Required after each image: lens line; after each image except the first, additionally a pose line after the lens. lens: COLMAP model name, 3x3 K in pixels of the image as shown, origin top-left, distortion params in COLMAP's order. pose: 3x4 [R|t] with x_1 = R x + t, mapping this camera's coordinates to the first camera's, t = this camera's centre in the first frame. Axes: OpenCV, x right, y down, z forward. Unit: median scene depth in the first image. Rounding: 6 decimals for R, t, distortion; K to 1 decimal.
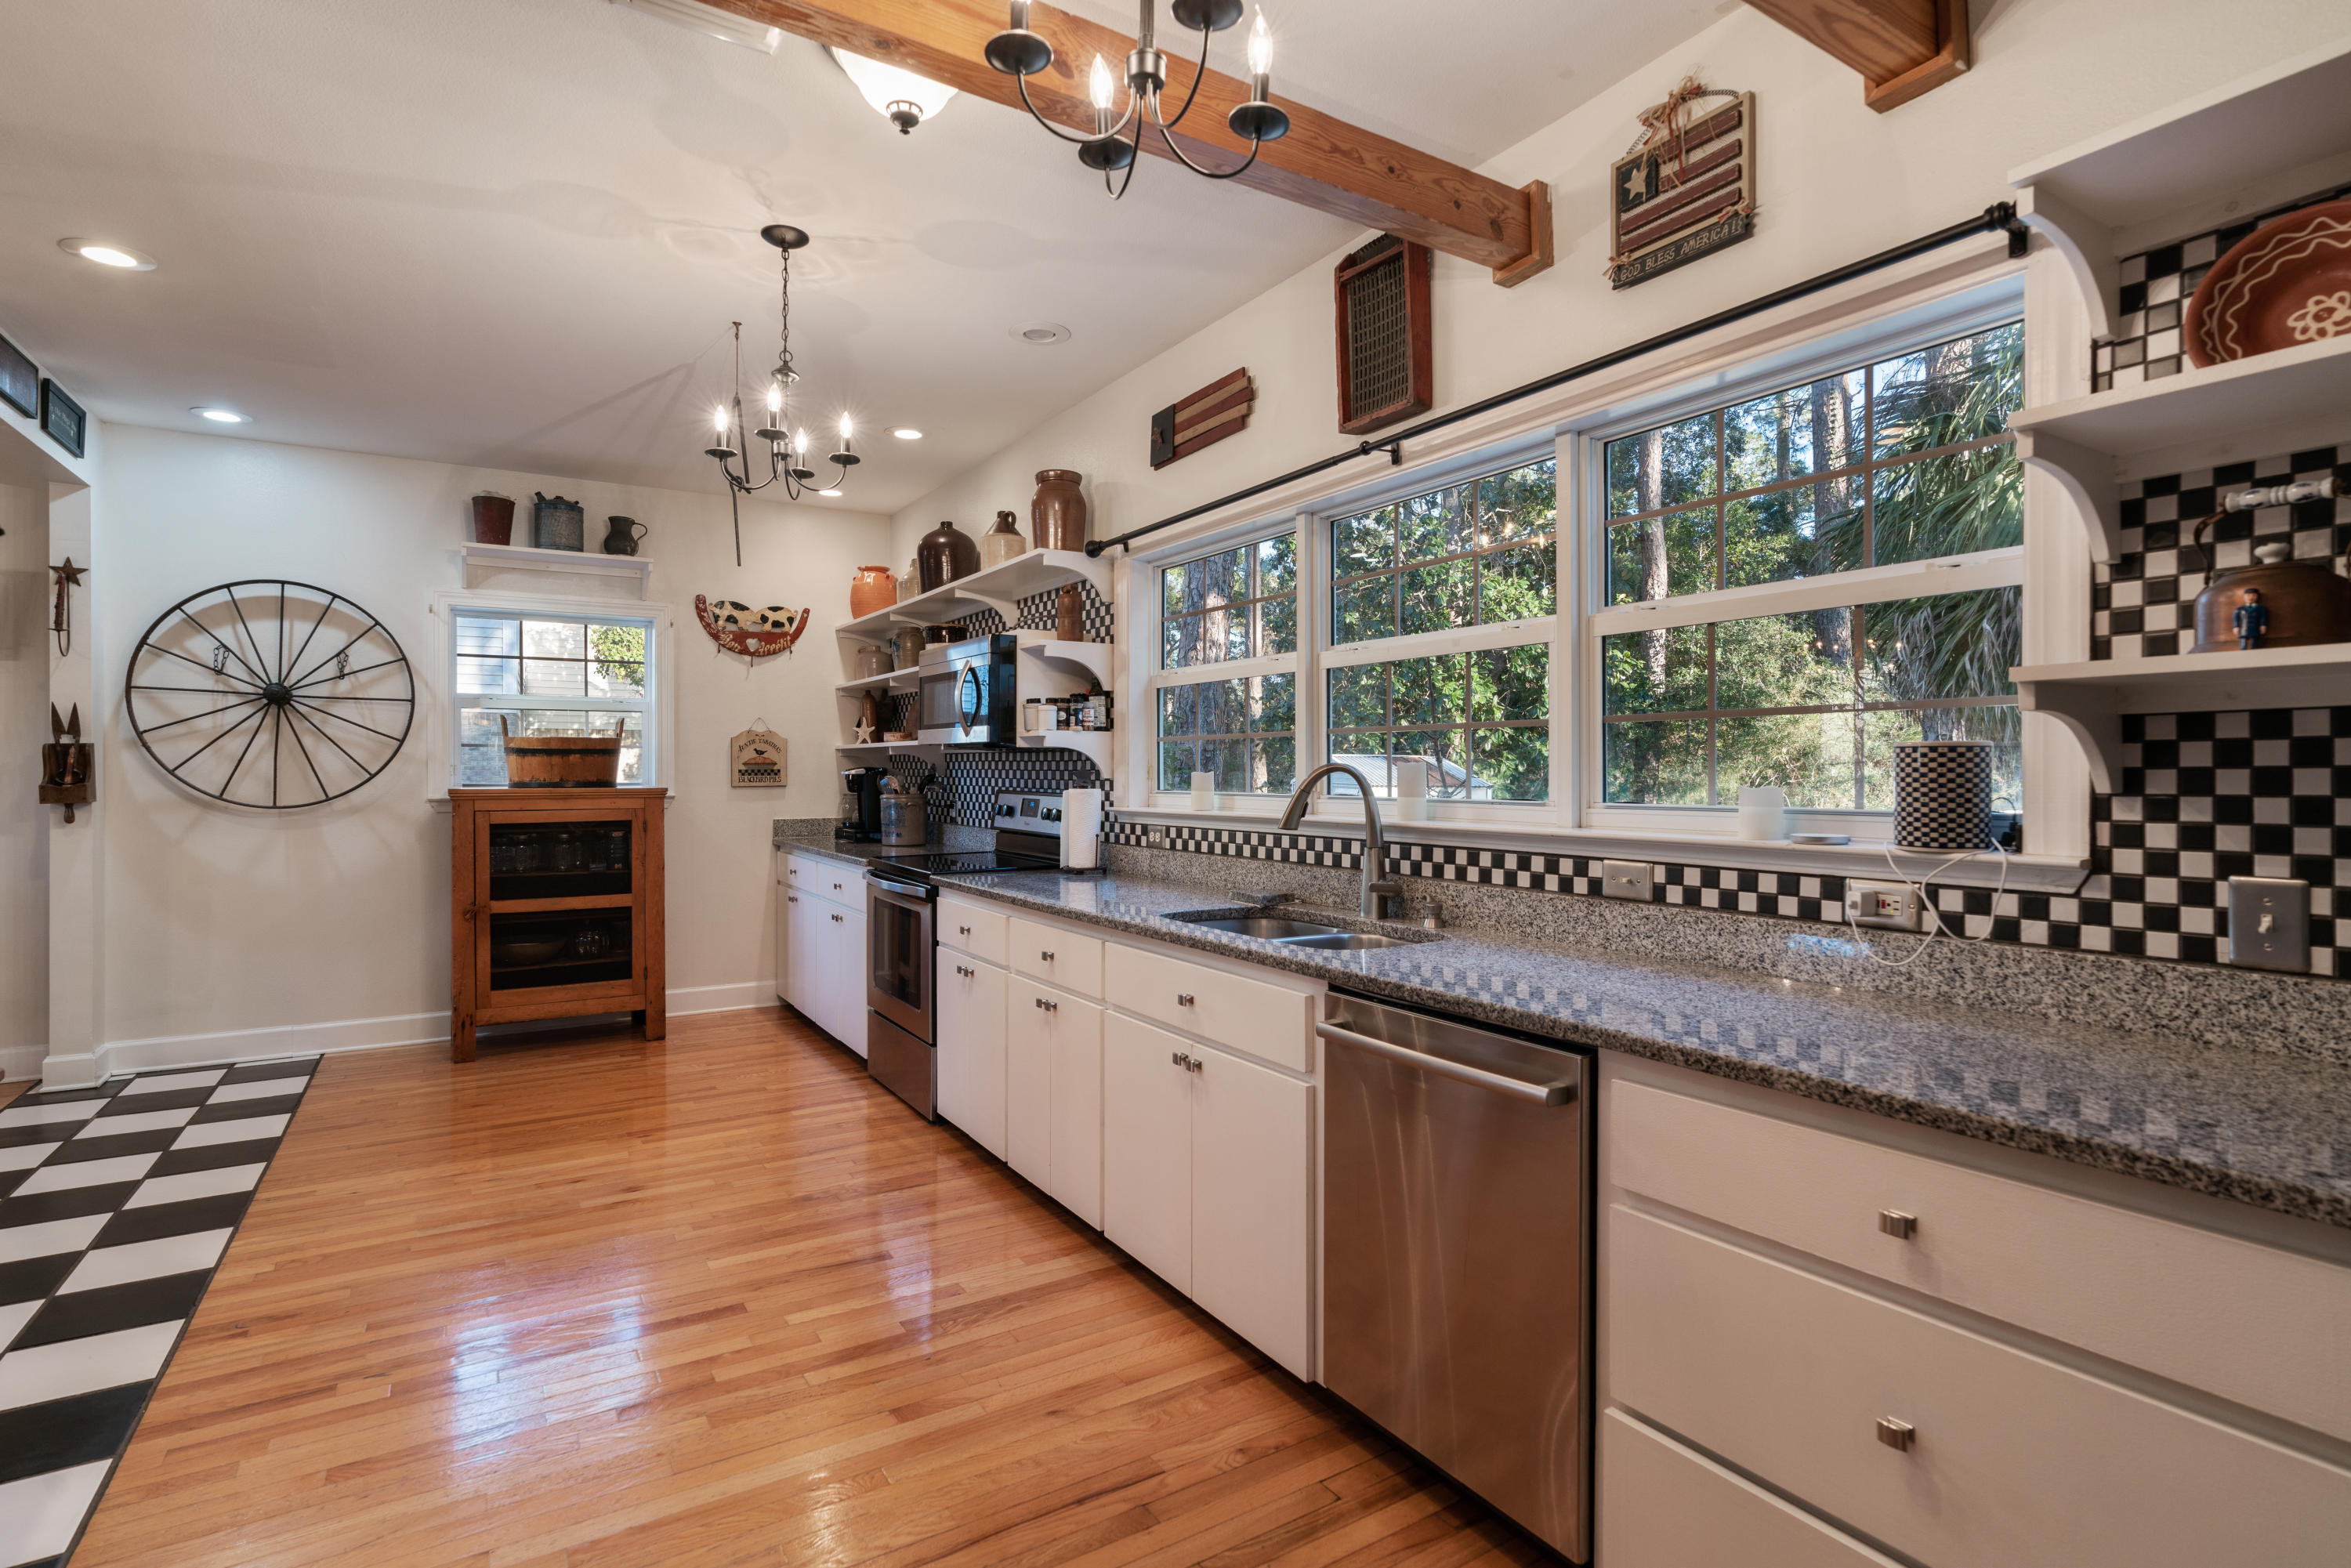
lens RADIAL K [[1143.9, 0, 1164.7], [0, 1143.9, 776.2], [0, 0, 1]] dist [-0.002477, 0.001603]
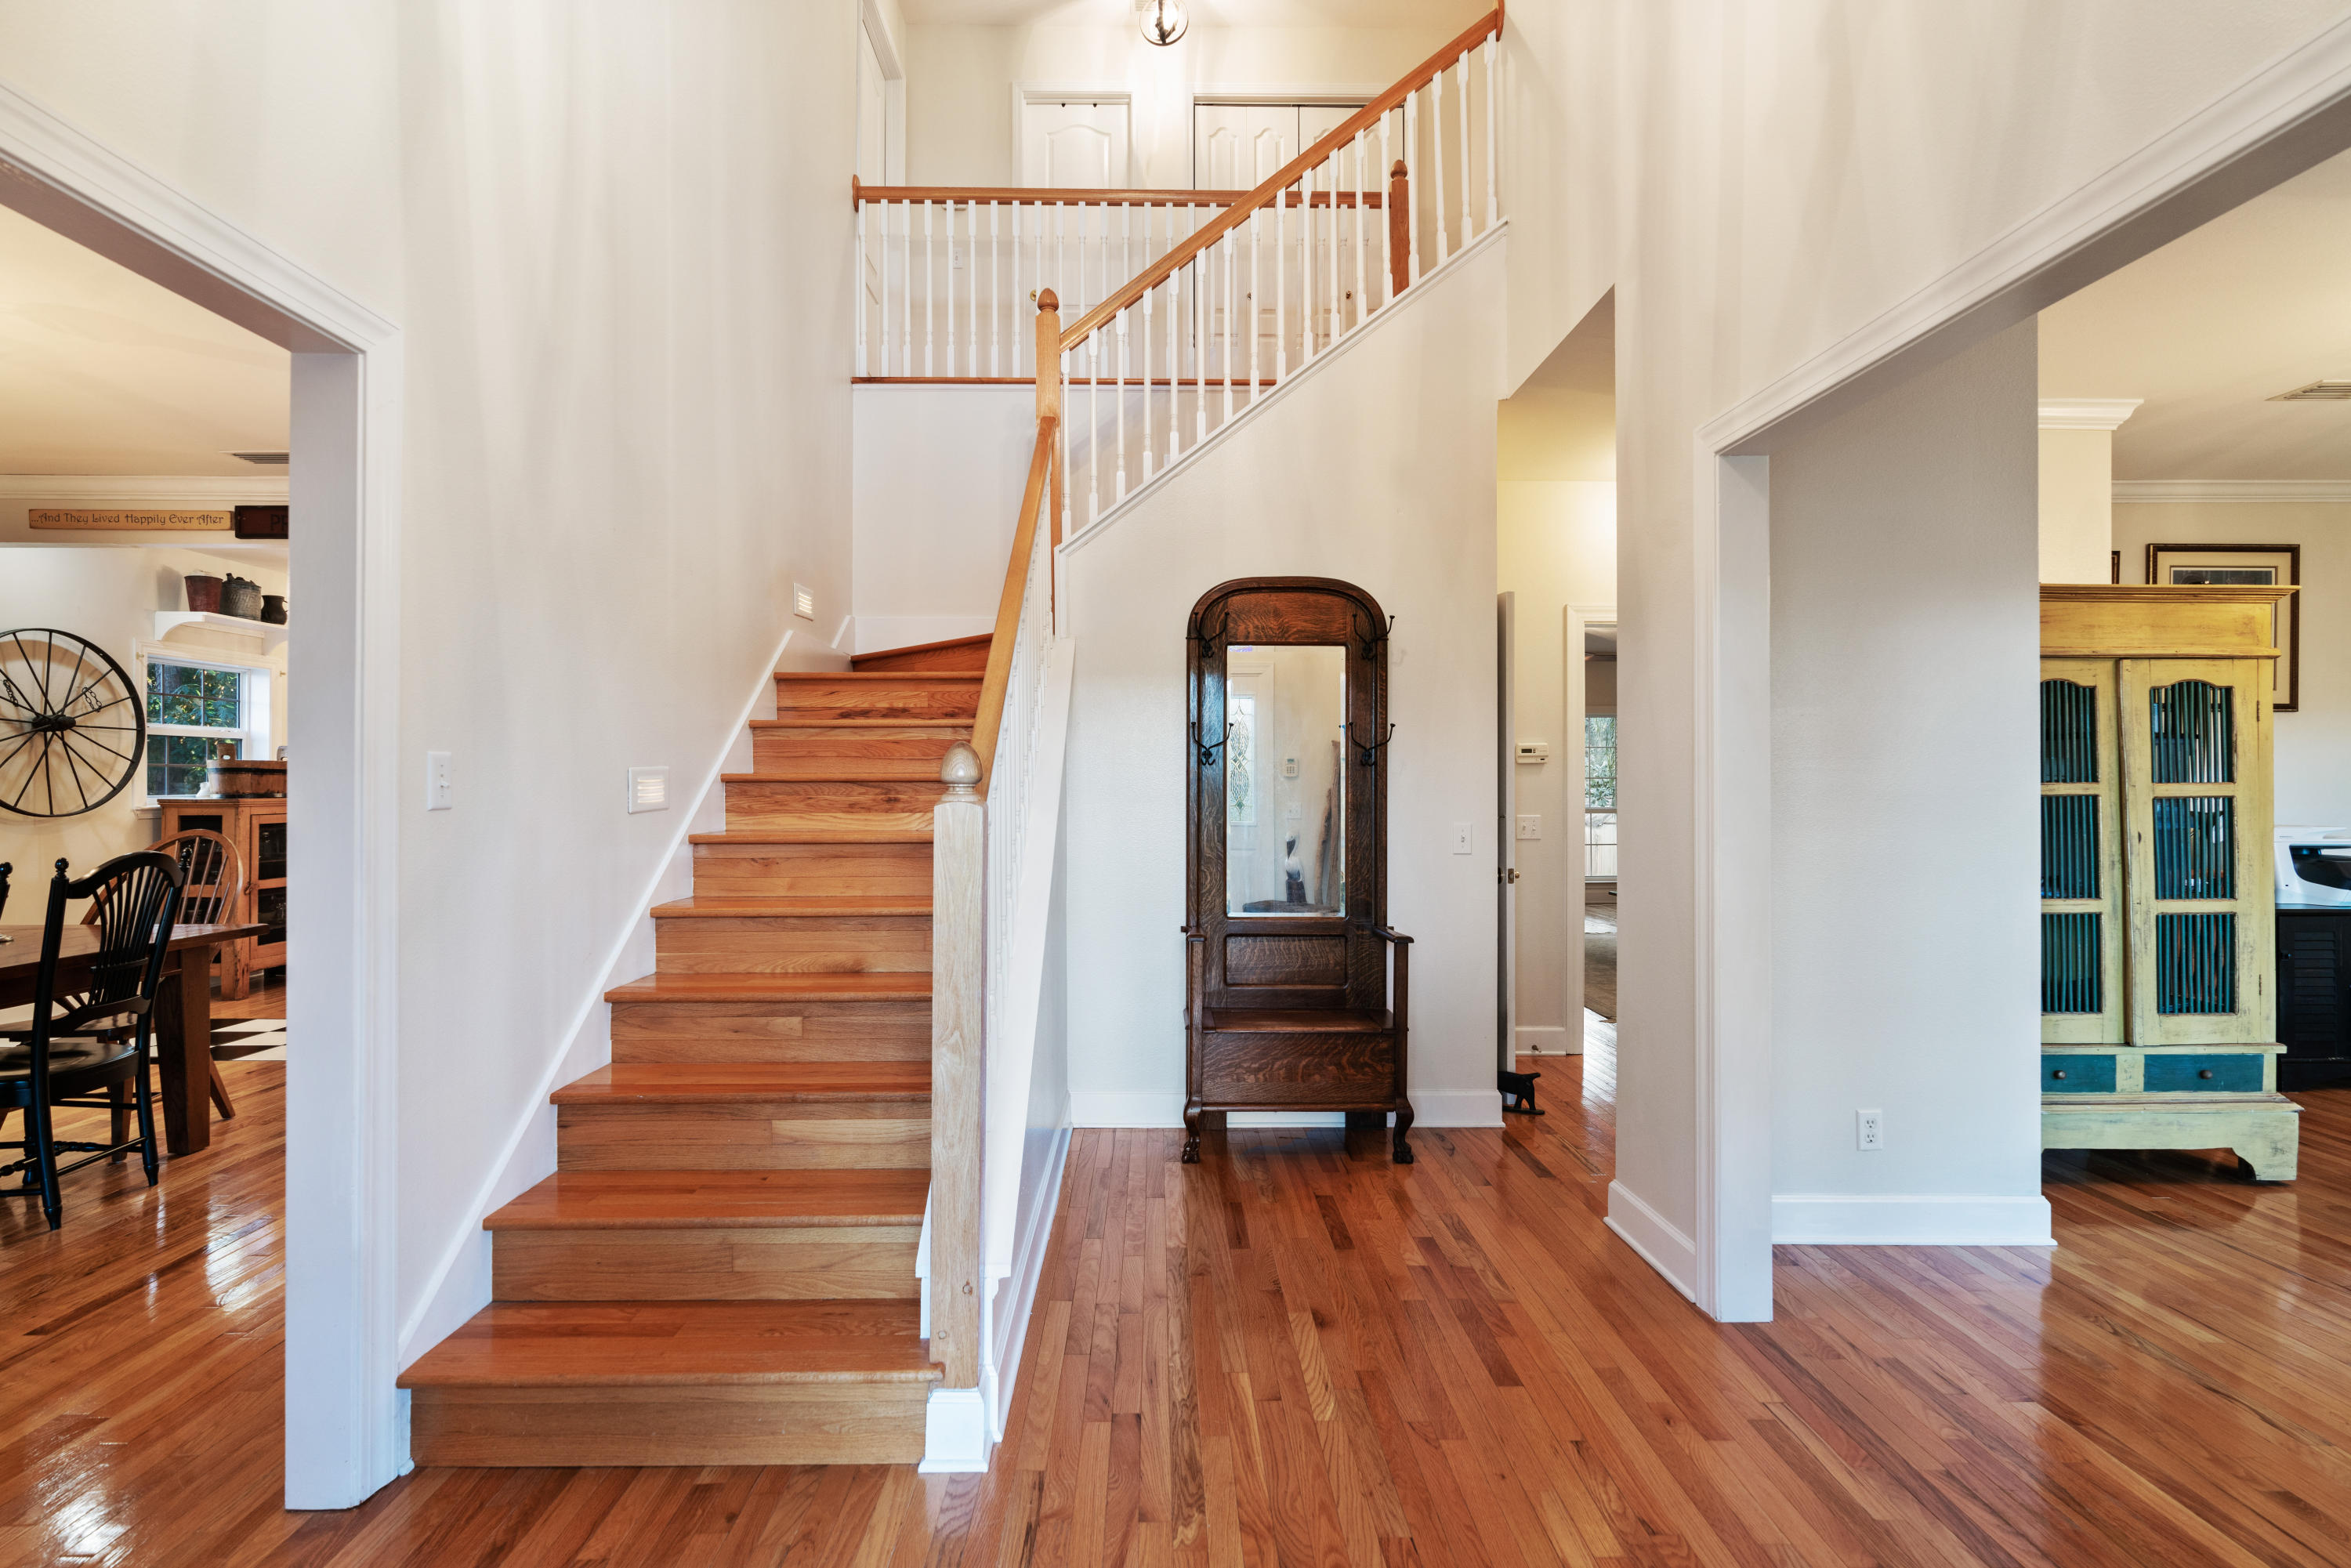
lens RADIAL K [[1143.9, 0, 1175.8], [0, 1143.9, 777.9], [0, 0, 1]] dist [-0.002477, 0.001603]
pose [[0.503965, -0.000608, 0.863724, -1.210976], [0.006988, 0.999970, -0.003373, -0.001193], [-0.863696, 0.007736, 0.503954, -0.636211]]
